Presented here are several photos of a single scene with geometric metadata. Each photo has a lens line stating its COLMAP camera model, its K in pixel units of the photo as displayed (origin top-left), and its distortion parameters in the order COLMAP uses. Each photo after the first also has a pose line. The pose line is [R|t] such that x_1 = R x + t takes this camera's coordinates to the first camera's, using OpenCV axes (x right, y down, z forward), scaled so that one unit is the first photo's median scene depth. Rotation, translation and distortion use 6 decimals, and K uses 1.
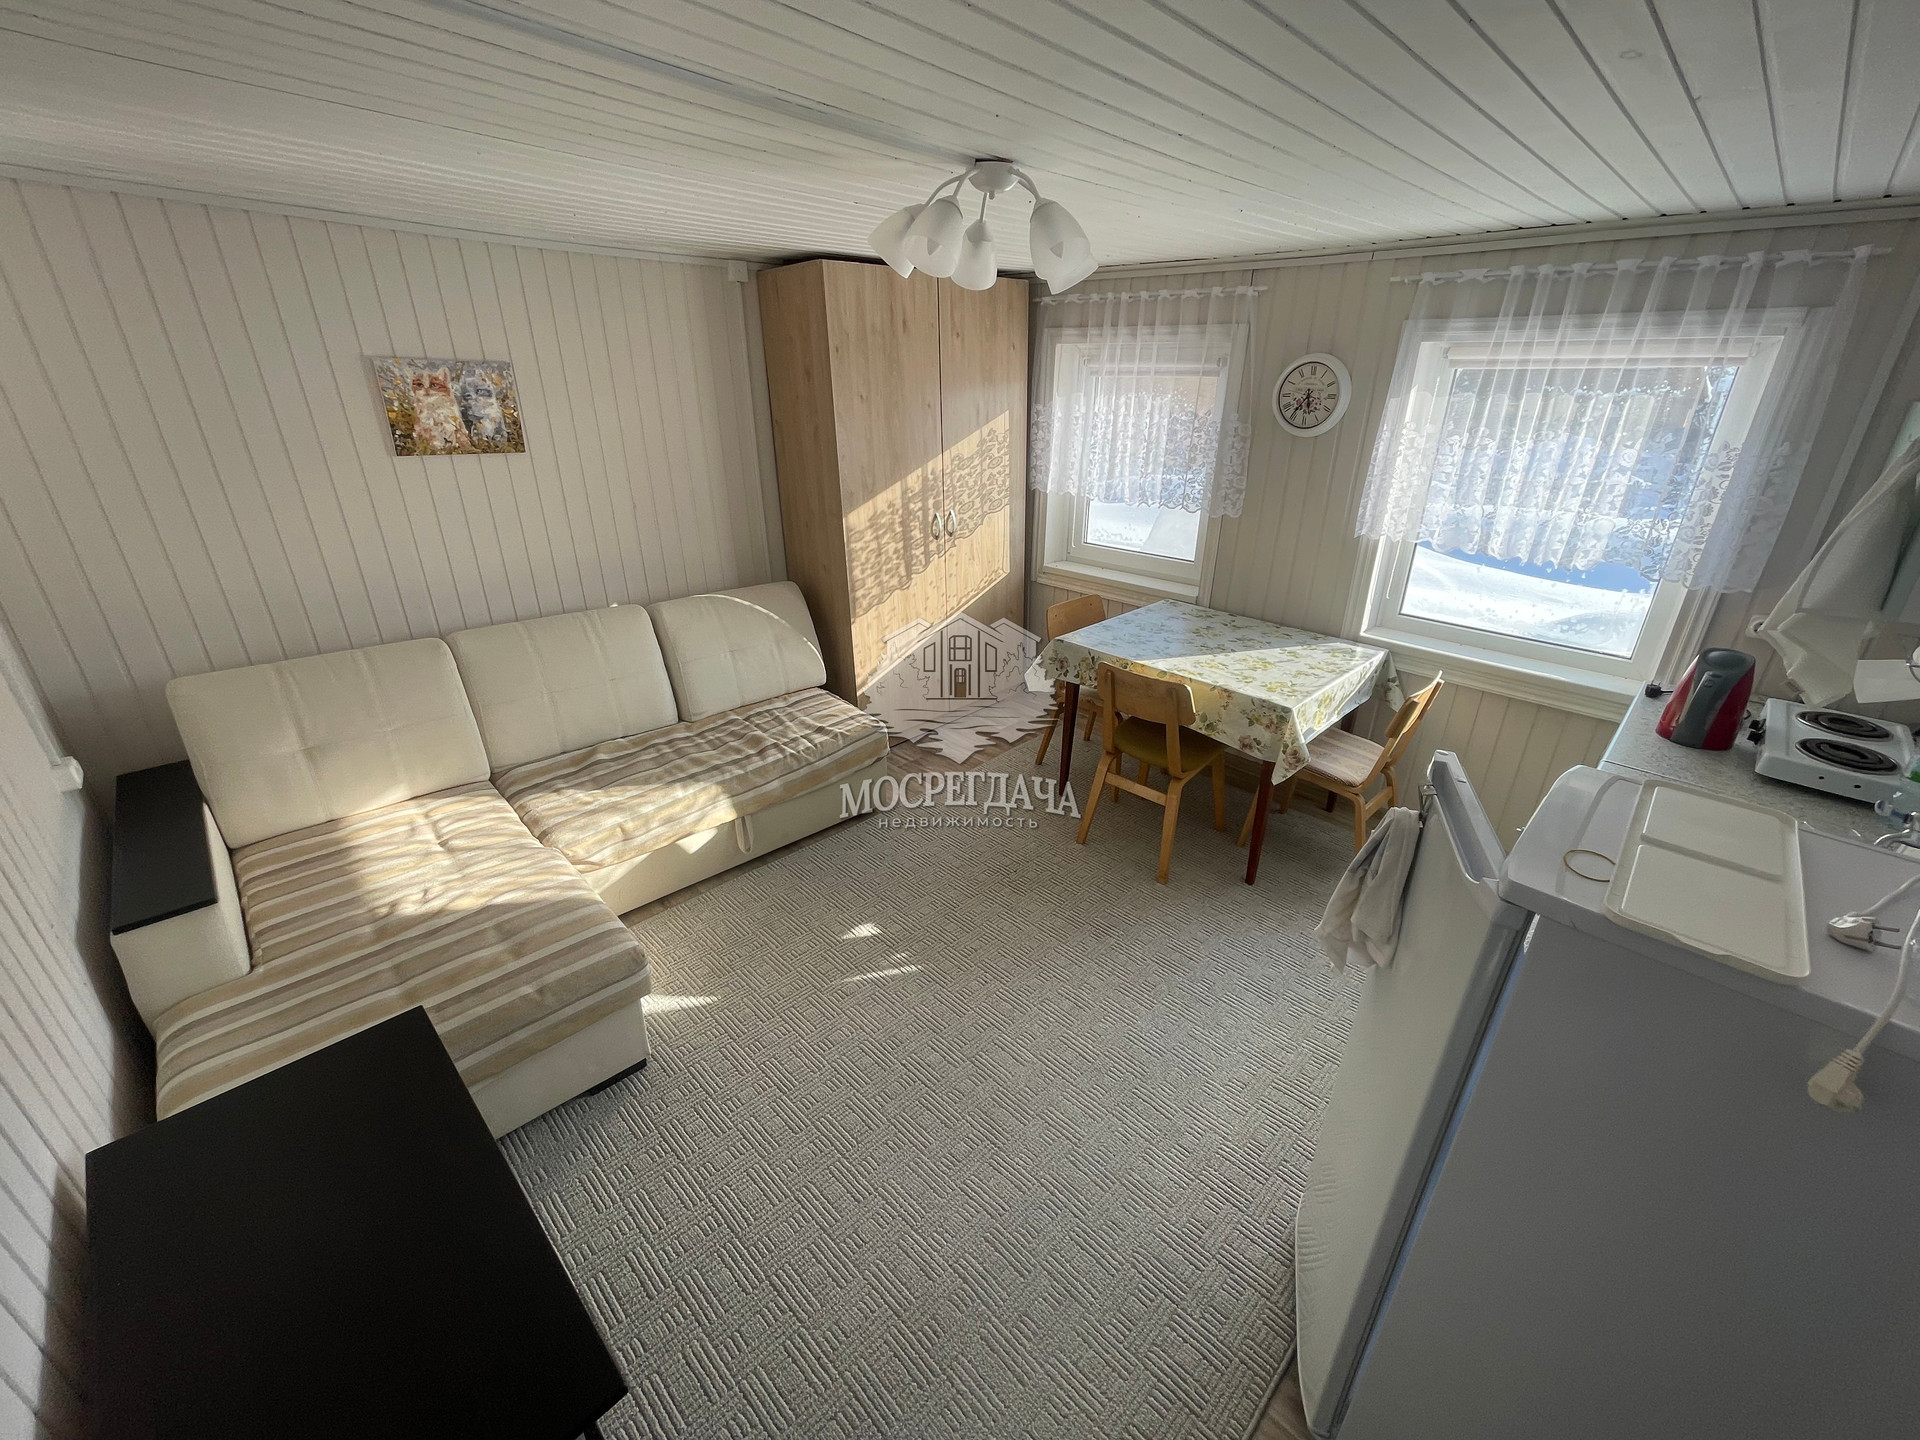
lens RADIAL K [[775.8, 0, 969.0], [0, 775.8, 723.4], [0, 0, 1]] dist [0.002317, -0.001027]
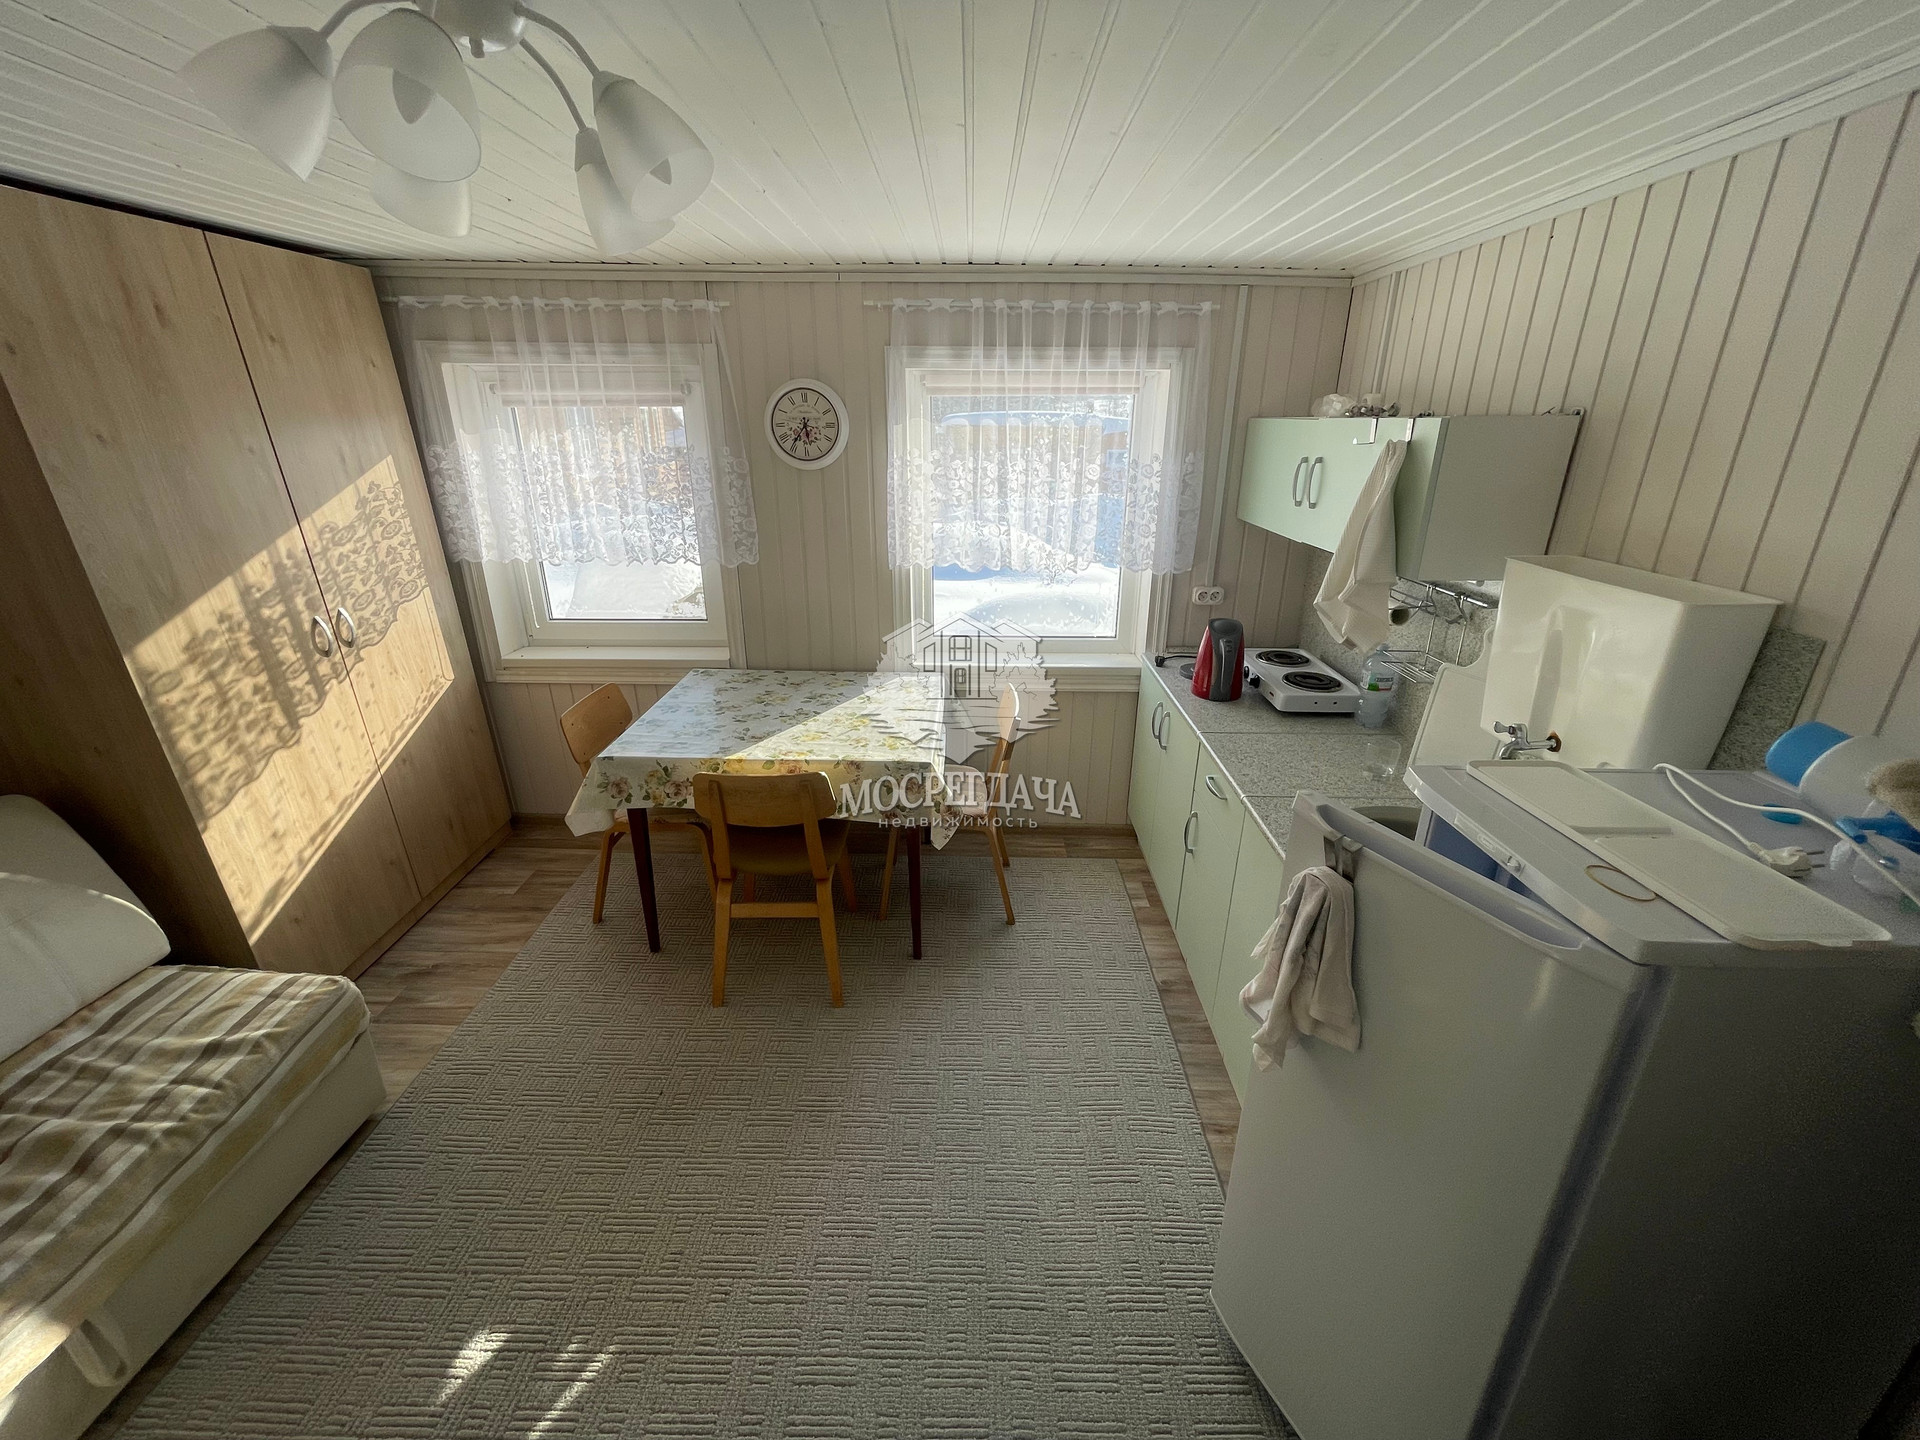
lens RADIAL K [[775.8, 0, 954.9], [0, 775.8, 719.7], [0, 0, 1]] dist [0.002317, -0.001027]
pose [[0.724826, -0.255262, 0.639898, -0.102352], [0.287521, 0.956151, 0.055738, -0.087350], [-0.626067, 0.143583, 0.766436, 0.230754]]
